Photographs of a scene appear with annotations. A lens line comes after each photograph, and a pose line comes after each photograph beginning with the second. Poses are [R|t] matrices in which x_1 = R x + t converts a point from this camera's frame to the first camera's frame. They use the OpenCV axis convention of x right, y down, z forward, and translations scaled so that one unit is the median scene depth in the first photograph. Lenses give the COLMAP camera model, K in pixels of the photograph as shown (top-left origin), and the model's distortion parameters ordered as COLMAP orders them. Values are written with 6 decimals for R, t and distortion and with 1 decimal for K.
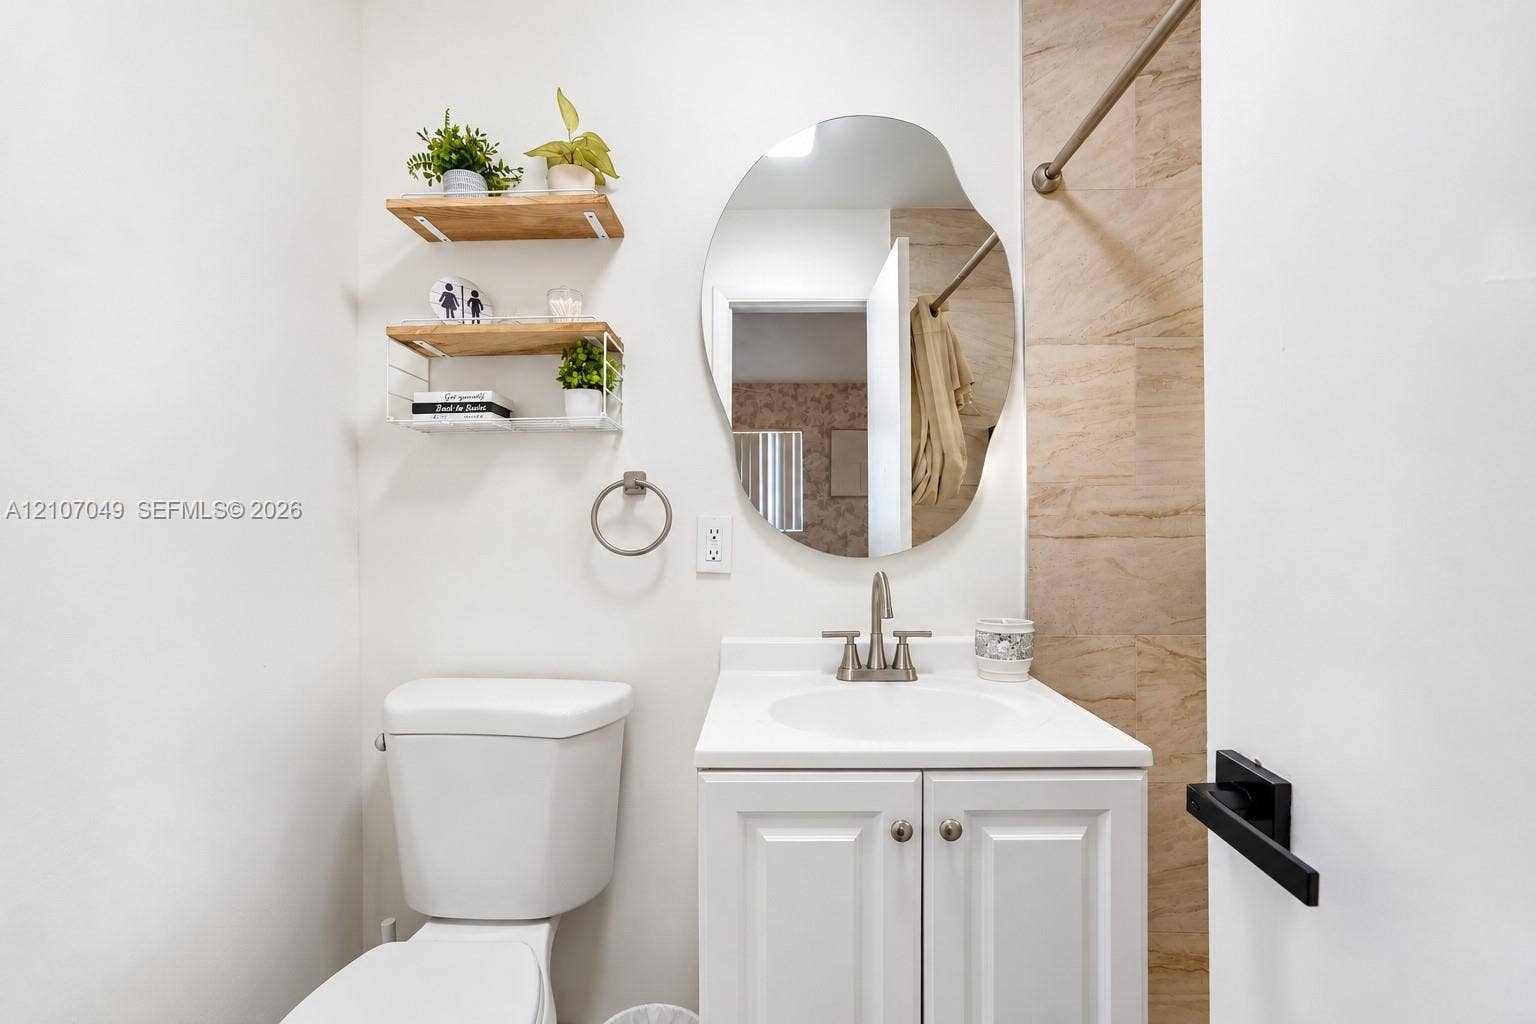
lens RADIAL K [[668.7, 0, 741.5], [0, 668.7, 513.2], [0, 0, 1]] dist [-0.043089, 0.024781]
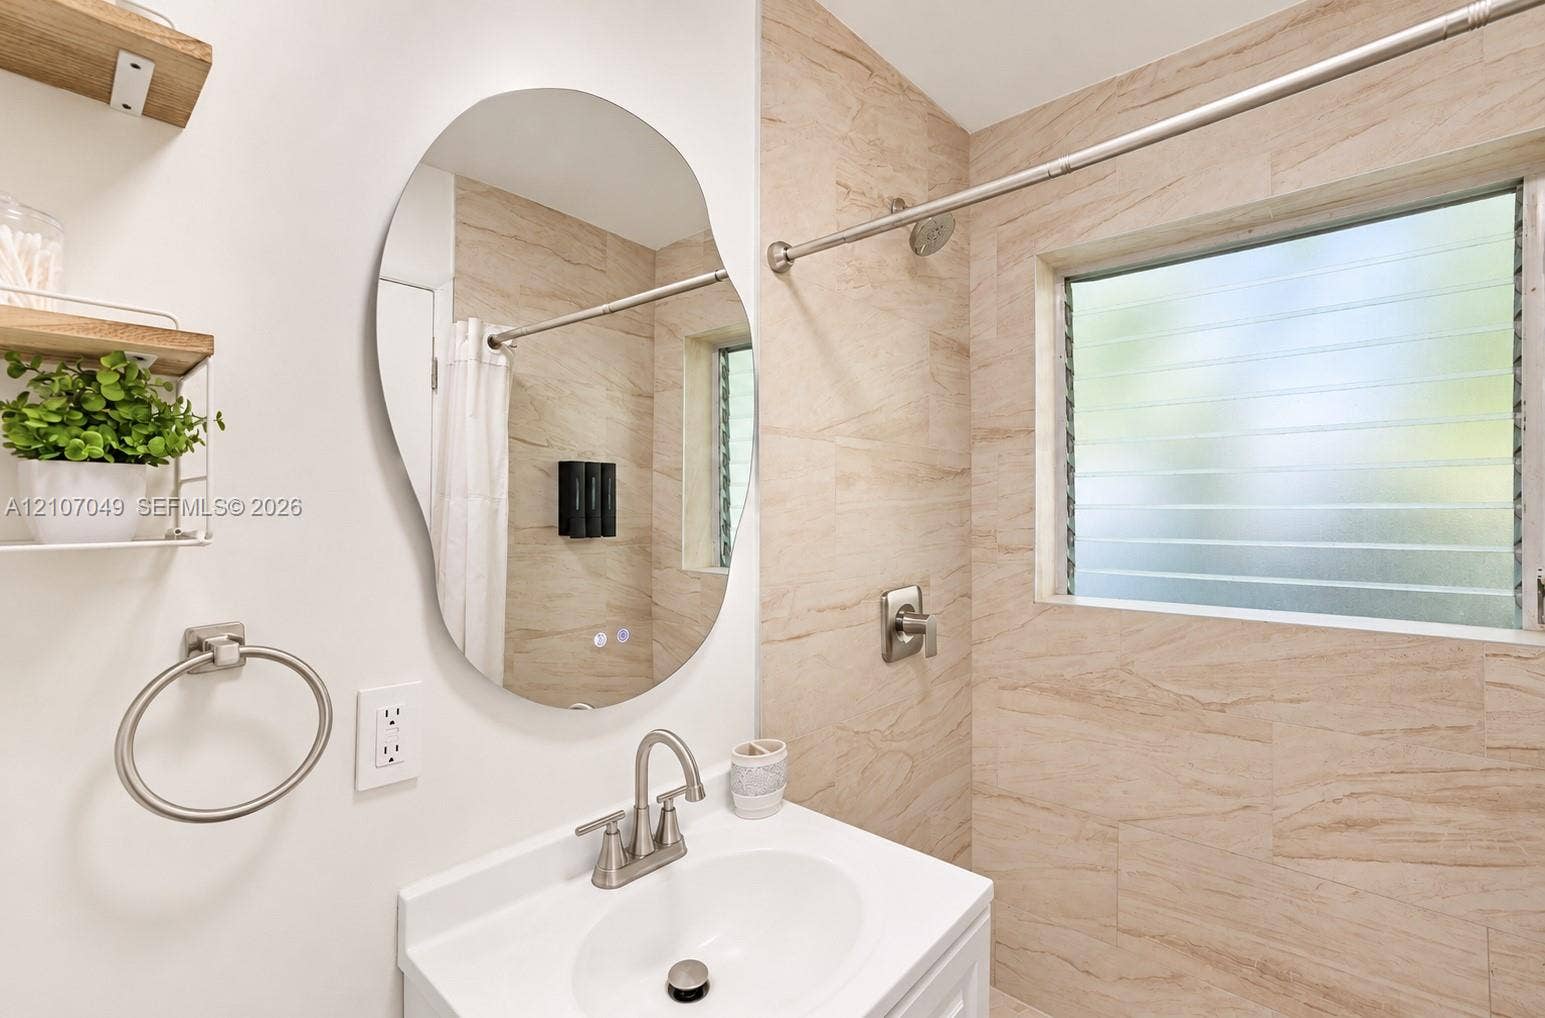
lens RADIAL K [[647.5, 0, 772.5], [0, 647.5, 509.0], [0, 0, 1]] dist [-0.011484, 0.000191]
pose [[0.666857, 0.009778, 0.745122, -0.238493], [-0.027133, 0.999569, 0.011167, -0.163773], [-0.744692, -0.027664, 0.666835, 0.393177]]
